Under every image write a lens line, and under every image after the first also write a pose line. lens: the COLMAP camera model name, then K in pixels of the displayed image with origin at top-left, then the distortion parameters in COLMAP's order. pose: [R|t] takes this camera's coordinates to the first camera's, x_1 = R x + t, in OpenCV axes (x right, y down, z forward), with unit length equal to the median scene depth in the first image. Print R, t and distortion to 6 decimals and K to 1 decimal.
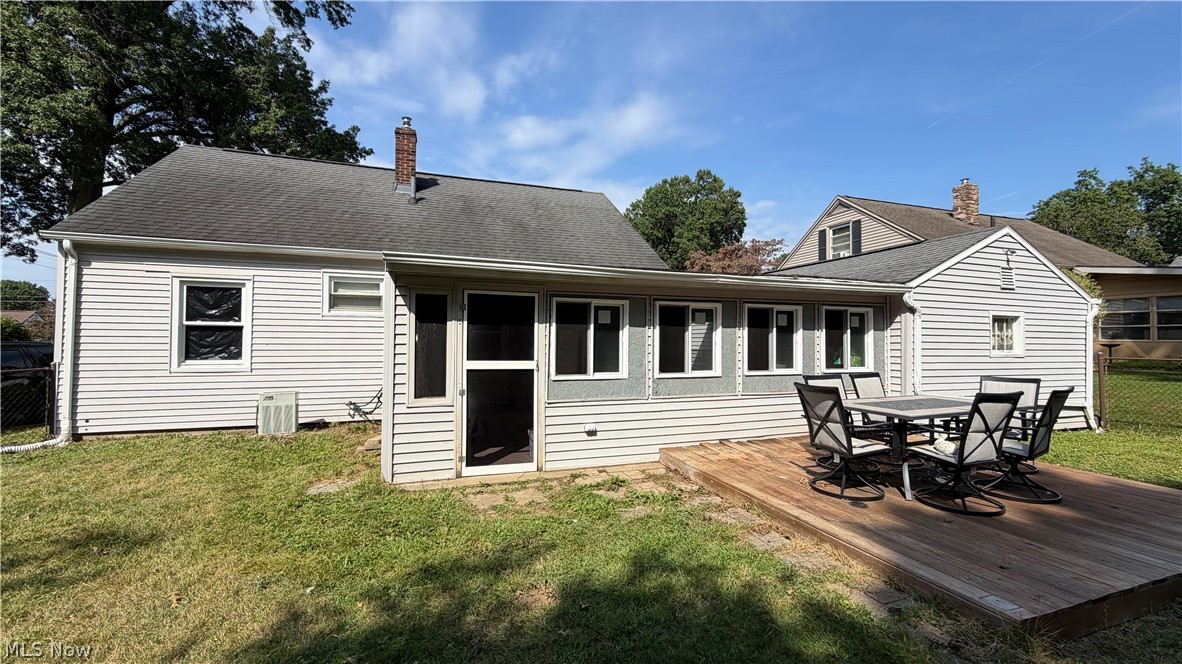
lens RADIAL K [[467.4, 0, 593.9], [0, 467.4, 330.6], [0, 0, 1]] dist [0.000631, -0.000030]
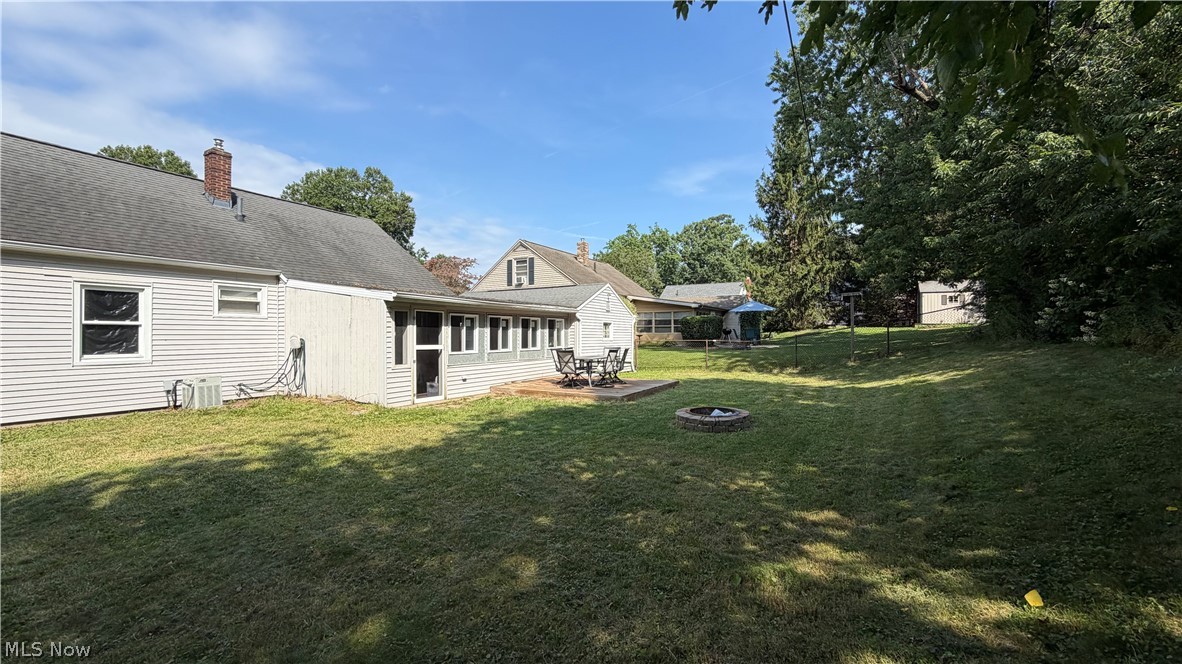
lens RADIAL K [[467.4, 0, 587.5], [0, 467.4, 337.2], [0, 0, 1]] dist [0.000631, -0.000030]
pose [[0.751908, -0.010904, 0.659178, -0.699233], [-0.006567, 0.999690, 0.024028, -0.014734], [-0.659236, -0.022396, 0.751603, -0.652393]]
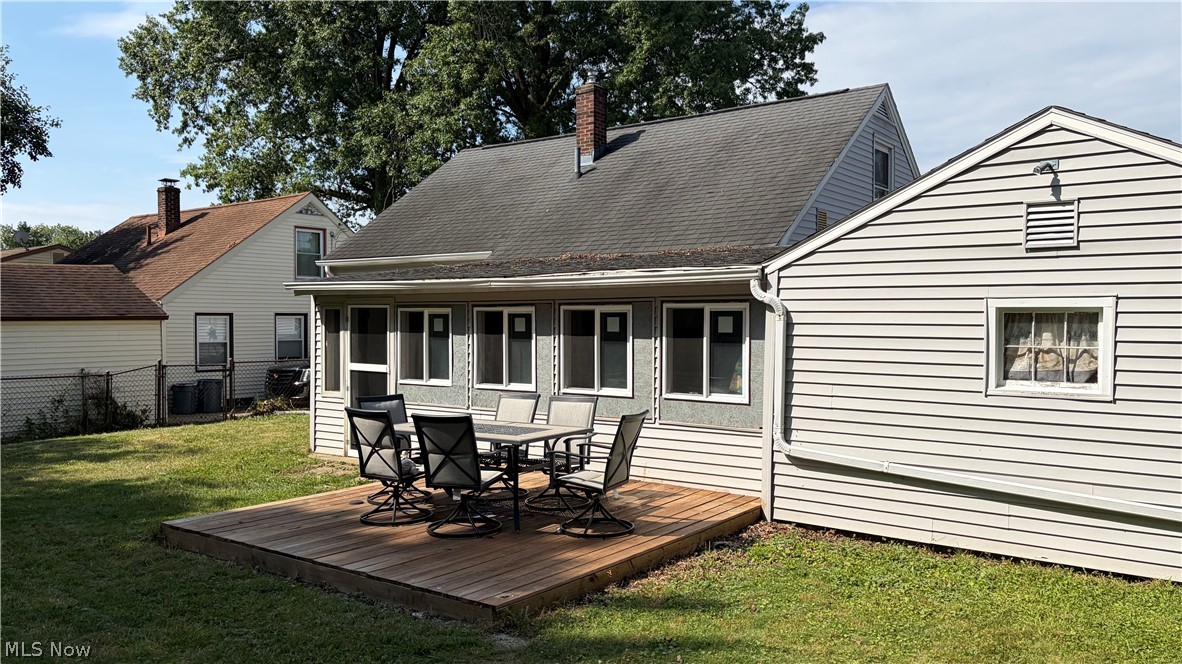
lens RADIAL K [[909.3, 0, 591.2], [0, 909.3, 329.7], [0, 0, 1]] dist [0.010275, 0.000987]
pose [[0.556873, 0.003403, -0.830591, 1.406022], [0.018228, 0.999701, 0.016317, -0.033776], [0.830398, -0.024226, 0.556644, 0.136169]]
